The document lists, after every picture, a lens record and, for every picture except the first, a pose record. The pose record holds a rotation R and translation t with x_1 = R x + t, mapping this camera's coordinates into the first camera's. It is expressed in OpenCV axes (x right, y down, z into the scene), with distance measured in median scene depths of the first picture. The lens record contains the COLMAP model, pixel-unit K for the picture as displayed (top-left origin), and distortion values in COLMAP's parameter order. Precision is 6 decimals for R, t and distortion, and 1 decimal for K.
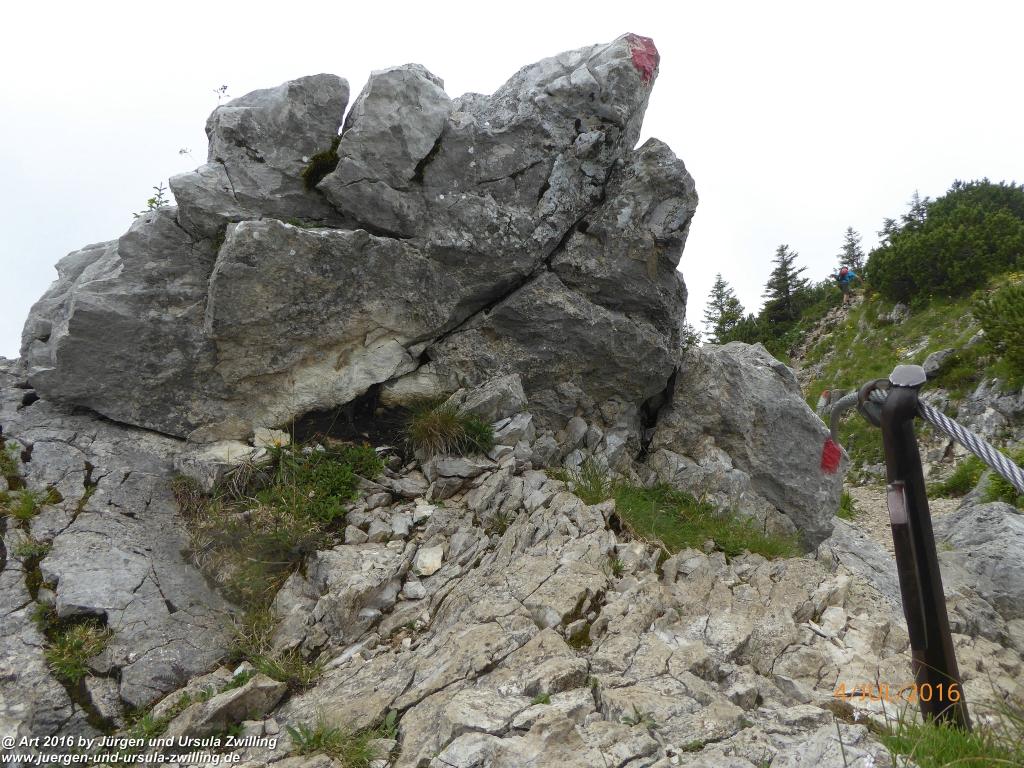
lens RADIAL K [[730.7, 0, 514.8], [0, 730.7, 387.6], [0, 0, 1]] dist [-0.026447, 0.004467]
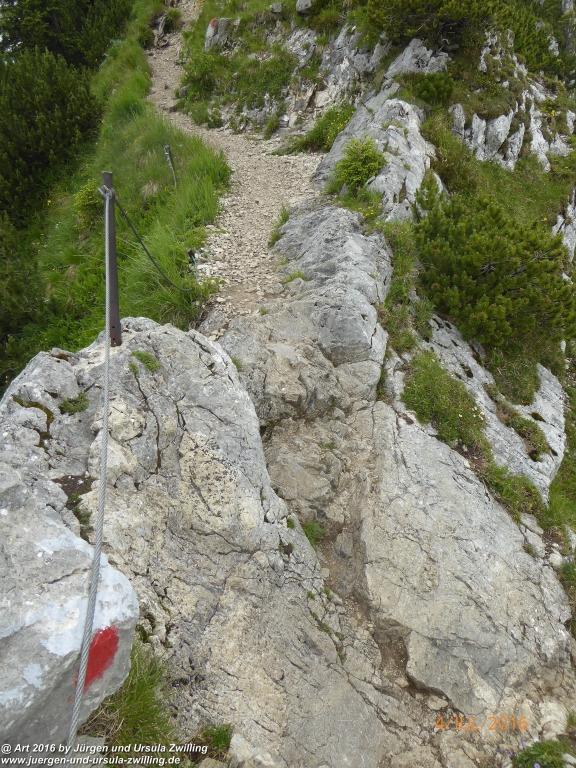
lens RADIAL K [[548.1, 0, 287.3], [0, 548.1, 383.3], [0, 0, 1]] dist [-0.026447, 0.004467]
pose [[0.878943, -0.240402, 0.411905, 0.564390], [-0.066333, 0.793651, 0.604746, -0.409516], [-0.472291, -0.558860, 0.681628, 0.986788]]
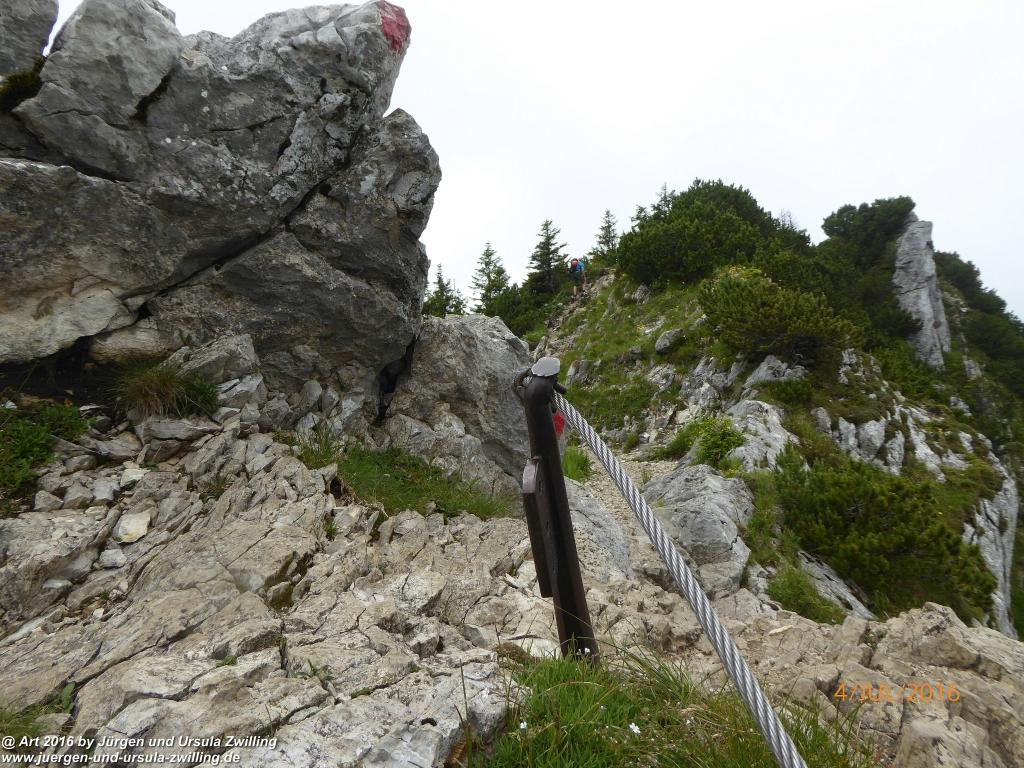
lens RADIAL K [[730.7, 0, 514.3], [0, 730.7, 386.3], [0, 0, 1]] dist [-0.026447, 0.004467]
pose [[0.949795, 0.035342, 0.310870, 0.040225], [-0.051663, 0.997676, 0.044421, -0.010922], [-0.308577, -0.058251, 0.949414, -0.032849]]
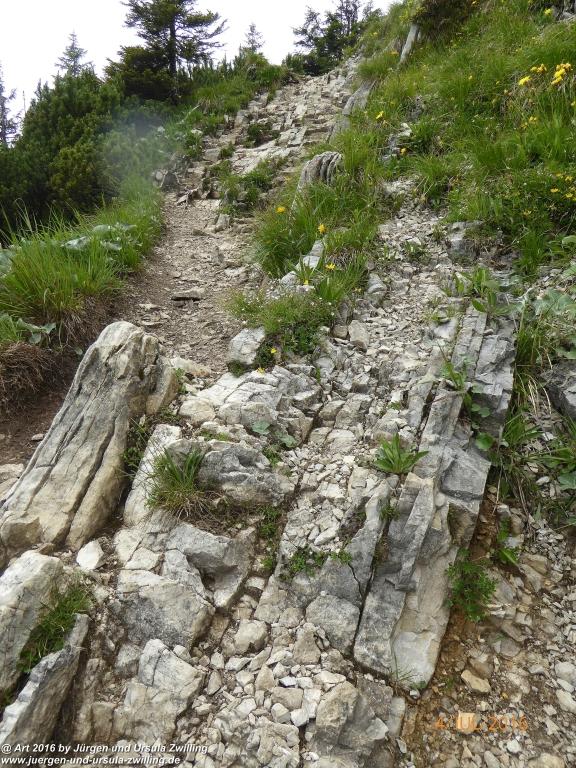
lens RADIAL K [[548.1, 0, 283.6], [0, 548.1, 384.5], [0, 0, 1]] dist [-0.026447, 0.004467]
pose [[0.830663, -0.030122, 0.555960, 3.452260], [-0.152943, 0.947779, 0.279864, -0.445793], [-0.535357, -0.317503, 0.782678, 9.135771]]
